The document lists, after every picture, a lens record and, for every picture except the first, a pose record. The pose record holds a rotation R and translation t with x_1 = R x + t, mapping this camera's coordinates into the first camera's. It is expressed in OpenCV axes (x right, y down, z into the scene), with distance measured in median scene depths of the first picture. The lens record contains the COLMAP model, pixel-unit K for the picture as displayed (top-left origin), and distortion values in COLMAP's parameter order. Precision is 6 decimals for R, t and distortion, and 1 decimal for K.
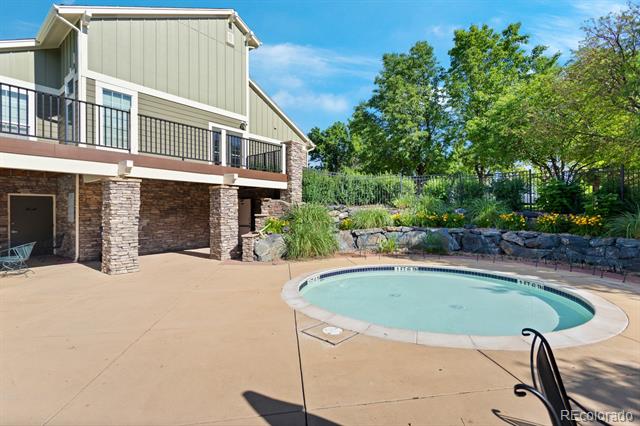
lens RADIAL K [[309.2, 0, 319.4], [0, 309.2, 213.1], [0, 0, 1]] dist [-0.001178, -0.000817]
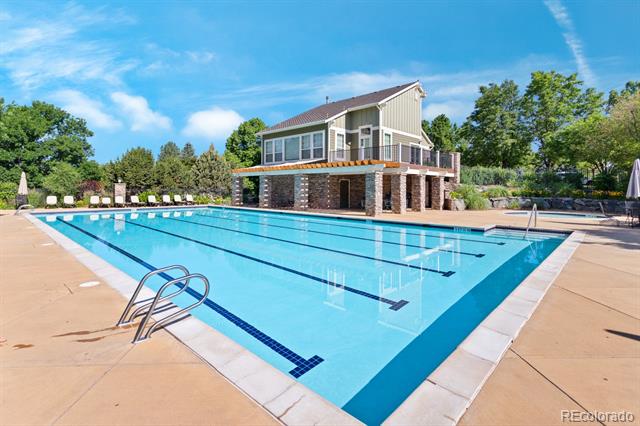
lens RADIAL K [[309.2, 0, 318.4], [0, 309.2, 186.2], [0, 0, 1]] dist [-0.001178, -0.000817]
pose [[0.996167, 0.006891, -0.087197, -0.793534], [-0.007532, 0.999947, -0.007026, 0.001185], [0.087143, 0.007656, 0.996166, -1.032639]]
